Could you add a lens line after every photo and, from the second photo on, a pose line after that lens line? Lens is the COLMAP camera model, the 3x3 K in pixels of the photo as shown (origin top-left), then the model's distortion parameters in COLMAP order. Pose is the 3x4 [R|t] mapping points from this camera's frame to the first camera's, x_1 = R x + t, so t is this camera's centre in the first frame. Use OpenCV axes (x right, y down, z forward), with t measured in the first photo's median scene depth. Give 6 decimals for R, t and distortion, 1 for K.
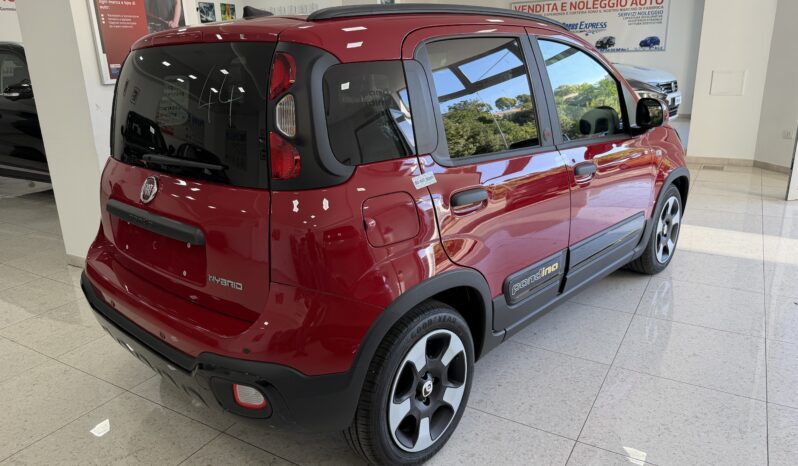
lens RADIAL K [[568.3, 0, 391.0], [0, 568.3, 234.9], [0, 0, 1]] dist [0.028623, -0.038679]
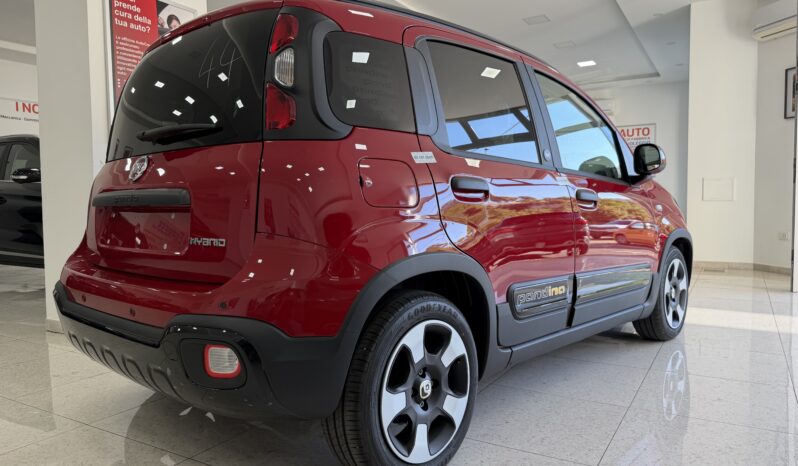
lens RADIAL K [[568.3, 0, 400.2], [0, 568.3, 235.1], [0, 0, 1]] dist [0.028623, -0.038679]
pose [[0.999696, 0.021977, 0.011189, 0.007668], [-0.018627, 0.970243, -0.241416, 0.201702], [-0.016162, 0.241134, 0.970357, 0.066447]]
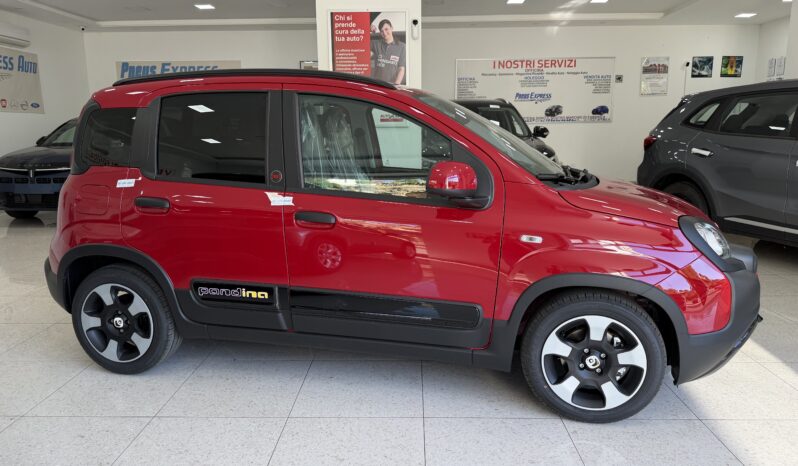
lens RADIAL K [[568.3, 0, 400.8], [0, 568.3, 234.8], [0, 0, 1]] dist [0.028623, -0.038679]
pose [[0.500600, 0.195366, -0.843346, 1.553606], [-0.264668, 0.962094, 0.065771, -0.268033], [0.824227, 0.190282, 0.533331, 0.705969]]
